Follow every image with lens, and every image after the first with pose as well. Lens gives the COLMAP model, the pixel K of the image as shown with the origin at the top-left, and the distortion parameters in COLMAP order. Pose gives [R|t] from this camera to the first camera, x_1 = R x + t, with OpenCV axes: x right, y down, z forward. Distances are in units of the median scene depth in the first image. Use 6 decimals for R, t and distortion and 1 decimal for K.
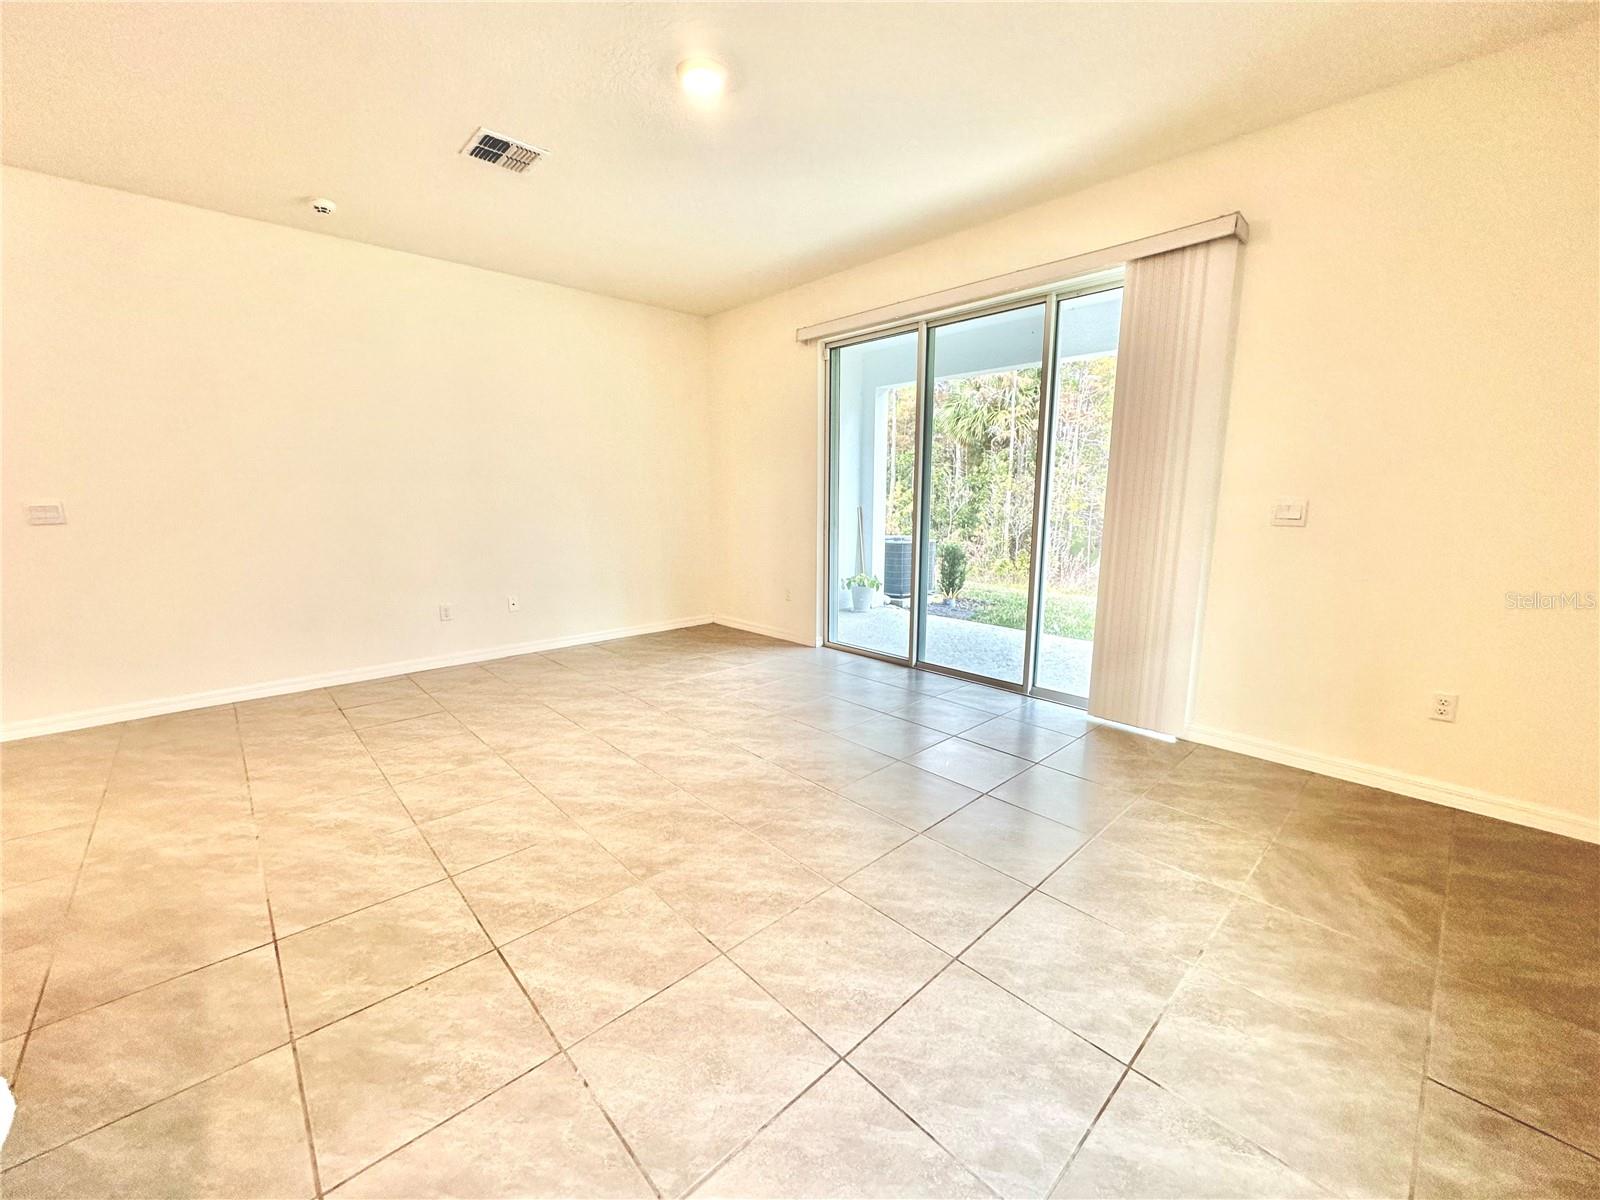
lens RADIAL K [[638.7, 0, 791.0], [0, 638.7, 592.0], [0, 0, 1]] dist [0.001815, 0.000159]
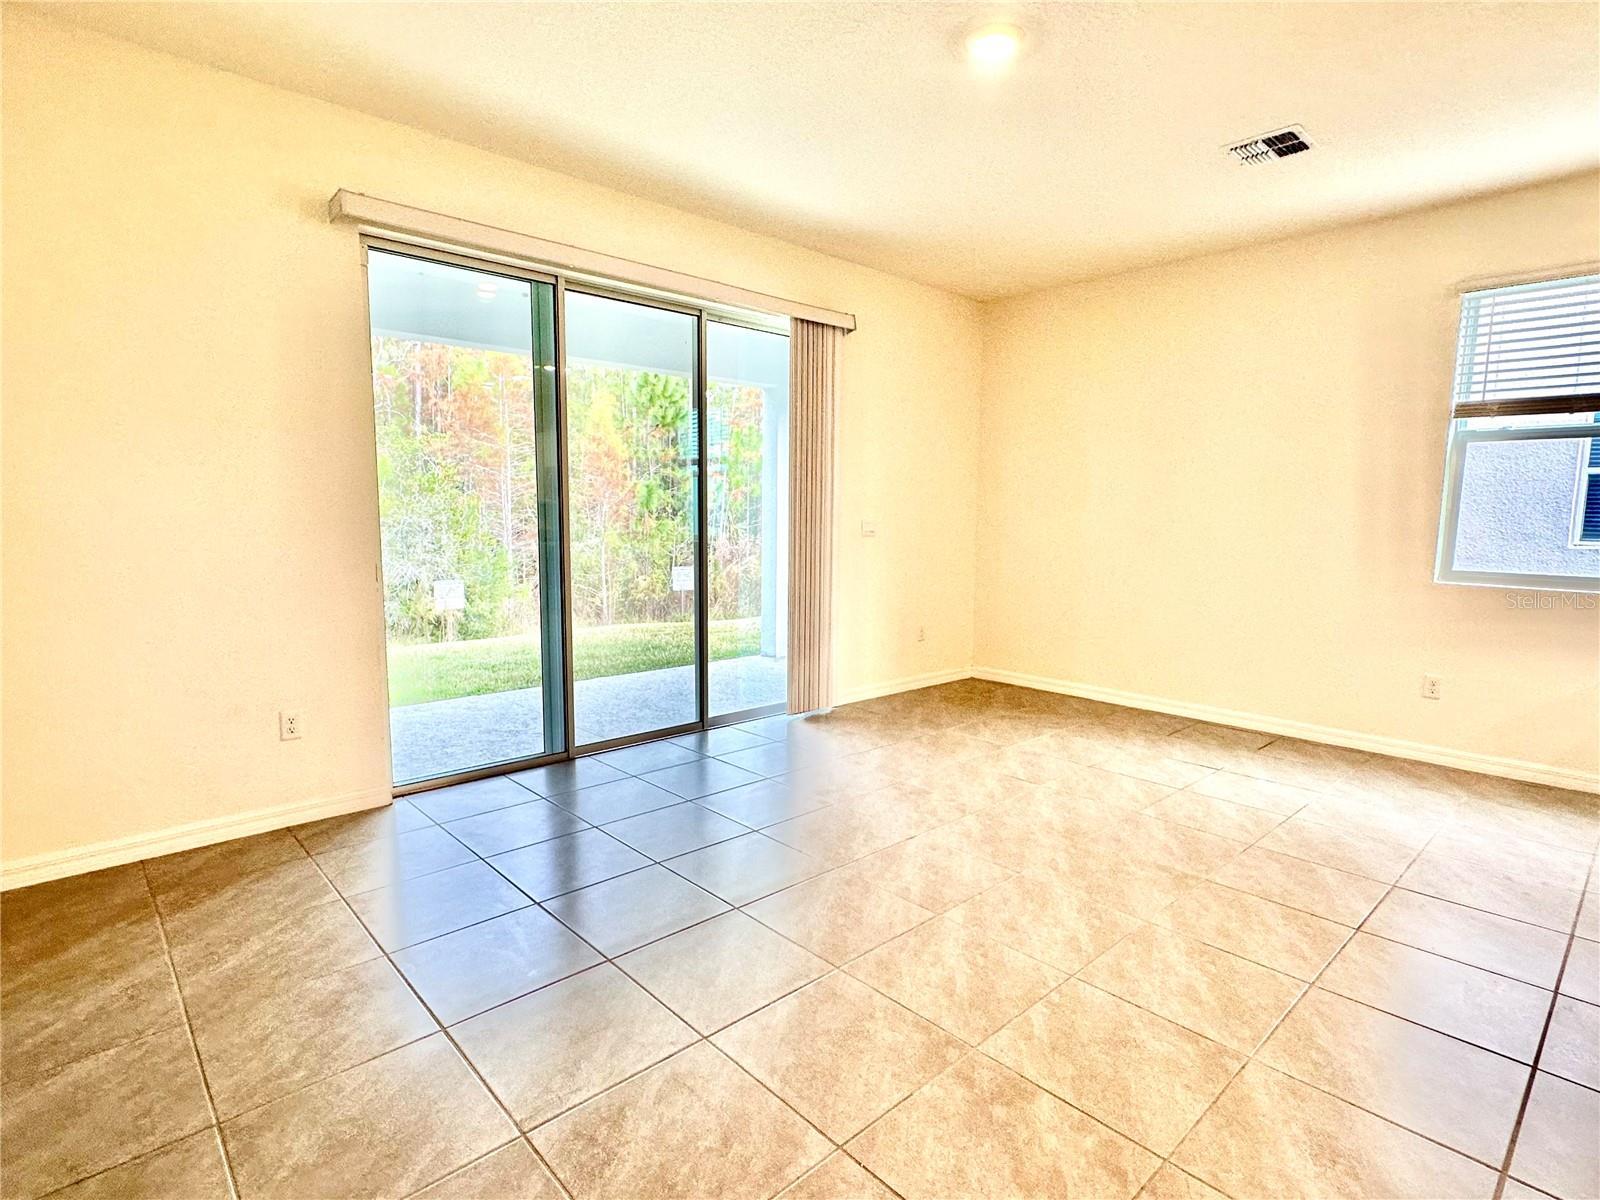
lens RADIAL K [[817.5, 0, 794.1], [0, 817.5, 611.7], [0, 0, 1]] dist [-0.007324, 0.000268]
pose [[0.003257, -0.116448, 0.993191, -1.194777], [0.151466, 0.981795, 0.114615, -0.188486], [-0.988457, 0.150061, 0.020835, 1.234383]]
